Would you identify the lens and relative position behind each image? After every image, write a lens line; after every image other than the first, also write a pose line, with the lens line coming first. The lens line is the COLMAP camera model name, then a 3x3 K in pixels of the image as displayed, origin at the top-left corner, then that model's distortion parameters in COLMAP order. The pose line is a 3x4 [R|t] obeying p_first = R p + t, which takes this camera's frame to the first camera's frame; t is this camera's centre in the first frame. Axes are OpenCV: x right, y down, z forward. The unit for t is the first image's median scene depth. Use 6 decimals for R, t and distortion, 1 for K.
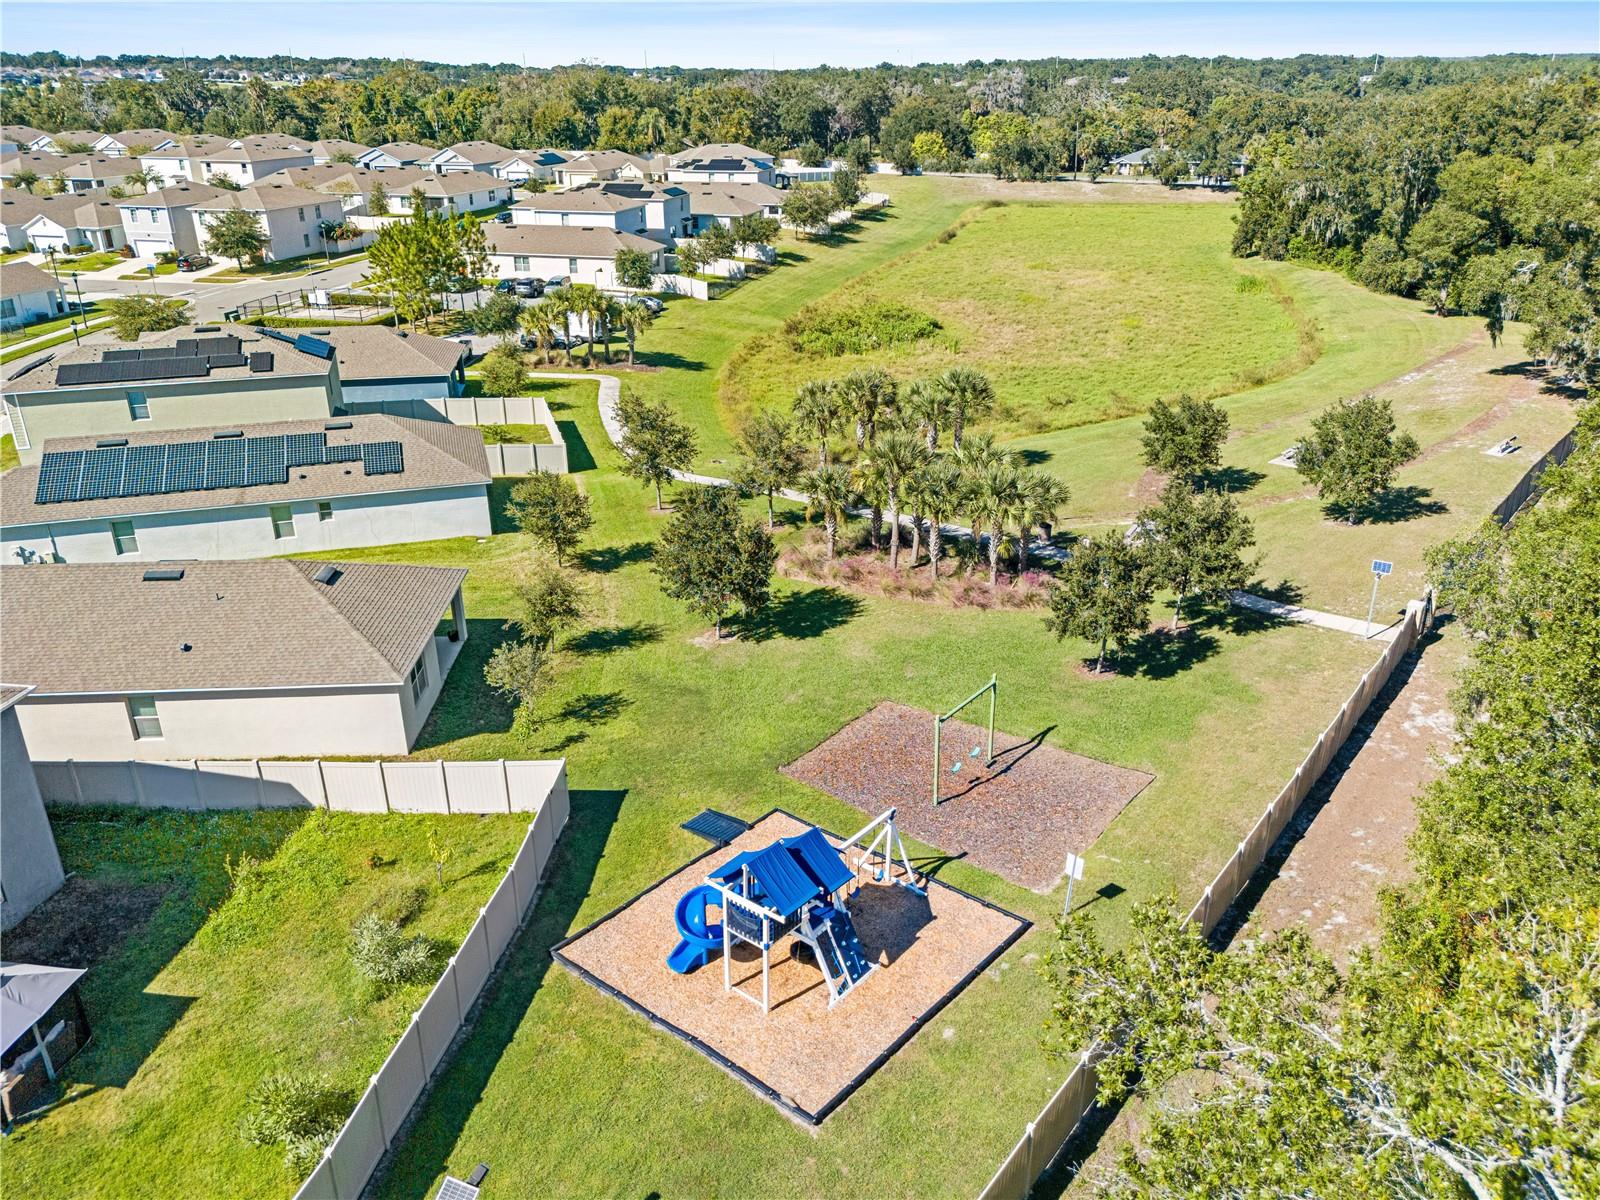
lens RADIAL K [[1182.9, 0, 800.0], [0, 1182.9, 600.0], [0, 0, 1]] dist [0.061733, -0.062627]
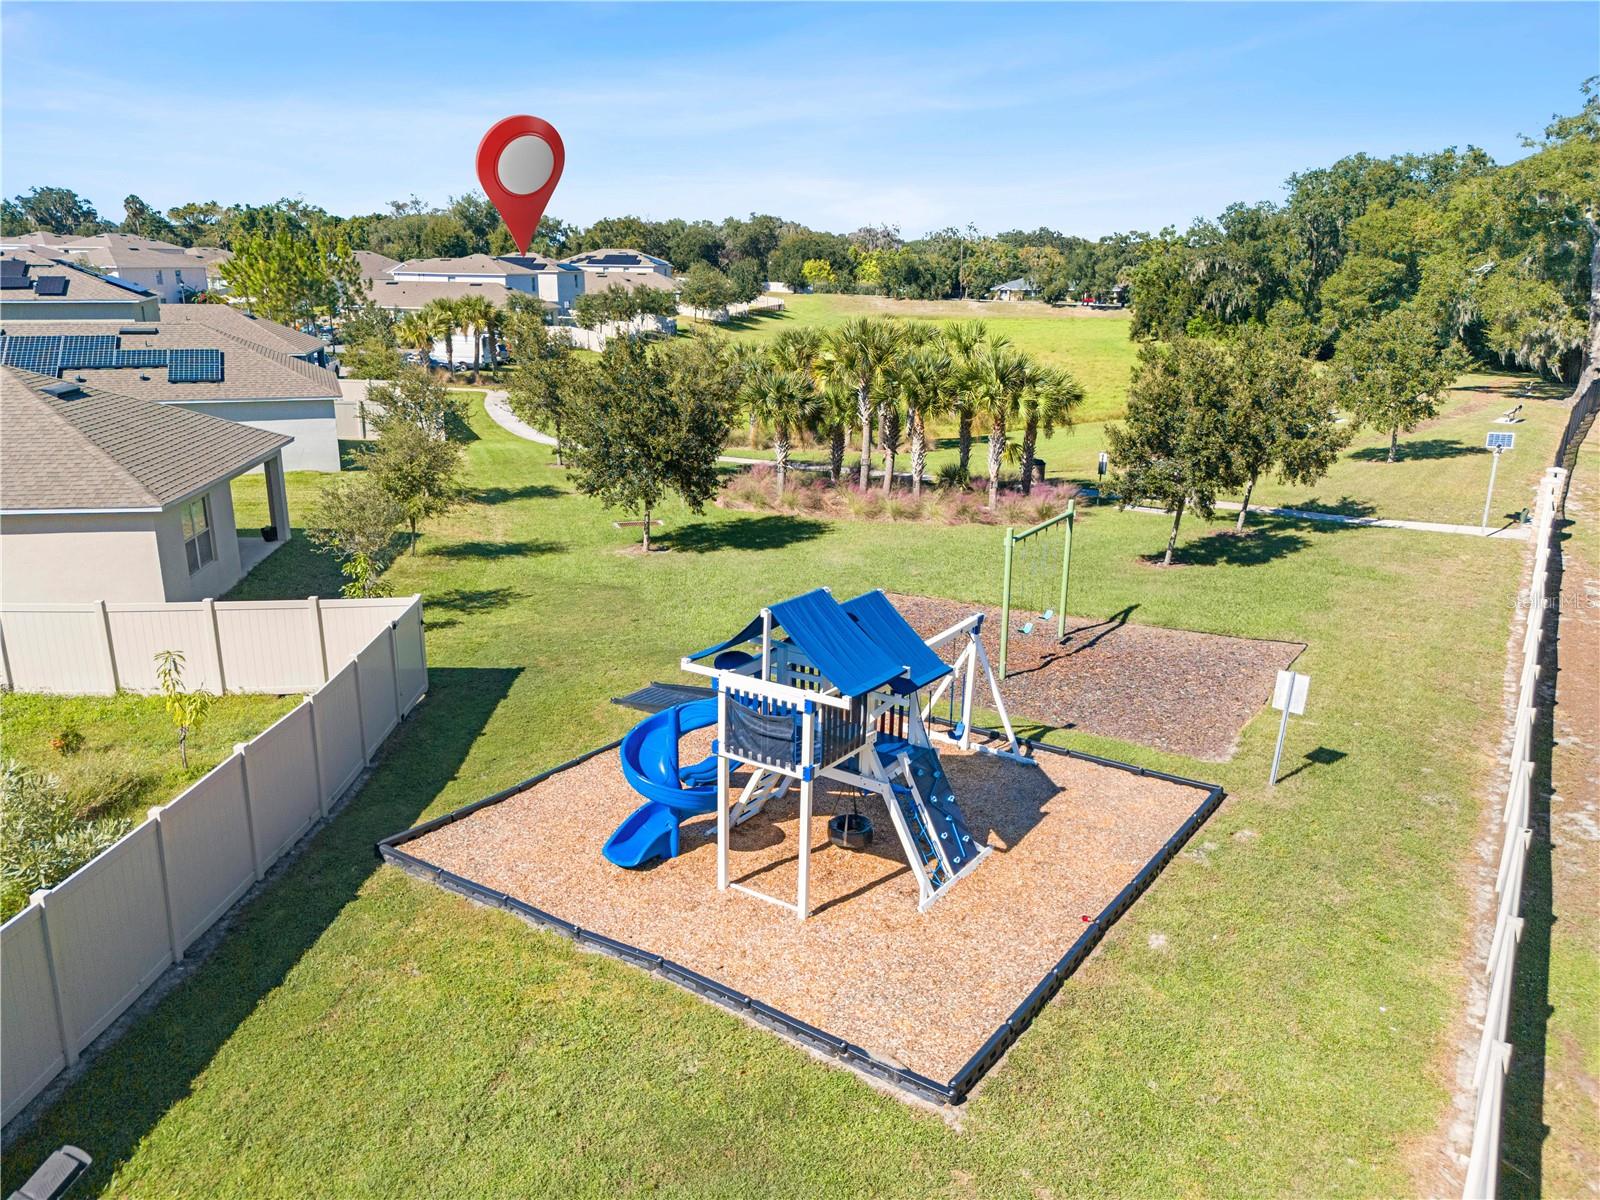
lens RADIAL K [[1121.2, 0, 789.3], [0, 1121.2, 622.7], [0, 0, 1]] dist [0.048712, -0.035921]
pose [[0.995104, -0.005417, 0.098688, -0.053939], [0.018576, 0.990953, -0.132915, 0.187781], [-0.097075, 0.134097, 0.986202, 0.333531]]
